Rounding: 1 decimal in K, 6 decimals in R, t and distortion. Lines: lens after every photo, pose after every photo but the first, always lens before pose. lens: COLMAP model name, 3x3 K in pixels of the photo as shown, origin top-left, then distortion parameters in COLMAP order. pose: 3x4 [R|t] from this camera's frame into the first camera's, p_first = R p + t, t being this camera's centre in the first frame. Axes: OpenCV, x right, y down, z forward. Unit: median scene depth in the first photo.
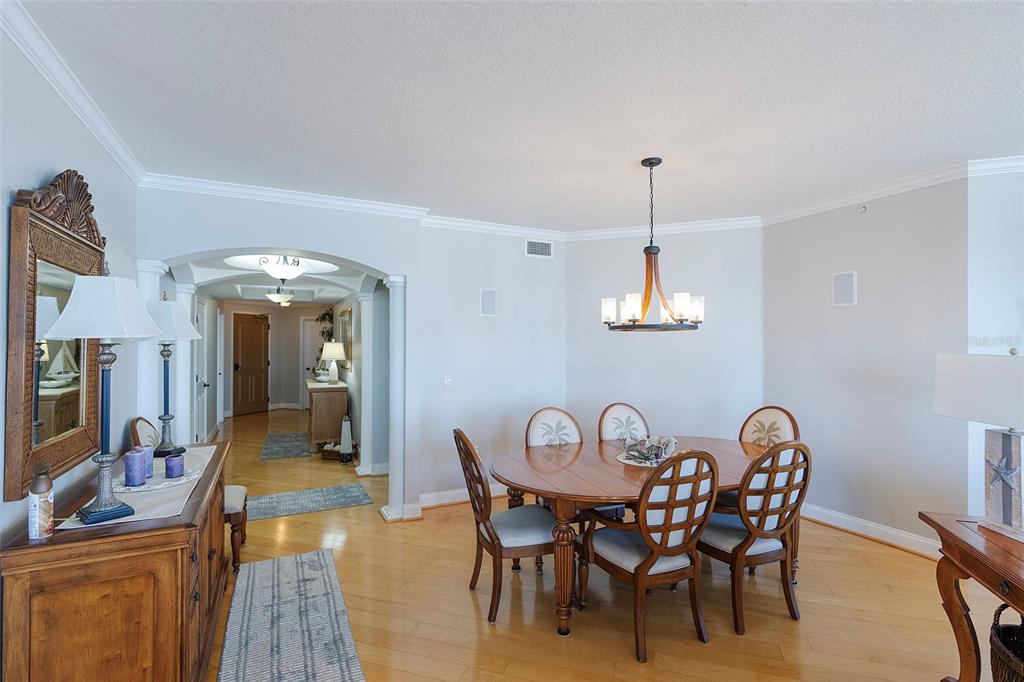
lens RADIAL K [[486.1, 0, 512.0], [0, 486.1, 341.0], [0, 0, 1]] dist [-0.000558, 0.000015]
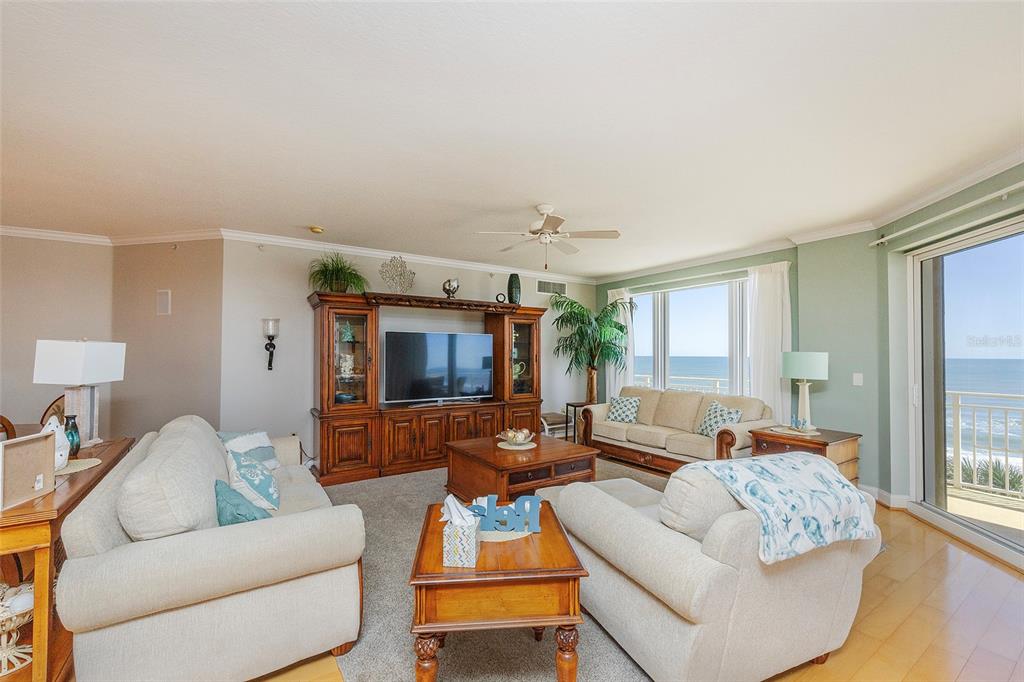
lens RADIAL K [[414.5, 0, 509.5], [0, 414.5, 344.5], [0, 0, 1]] dist [-0.000310, -0.000279]
pose [[0.622305, 0.011285, 0.782694, 0.459162], [-0.007247, 0.999936, -0.008655, 0.017203], [-0.782741, -0.000287, 0.622347, -0.585529]]
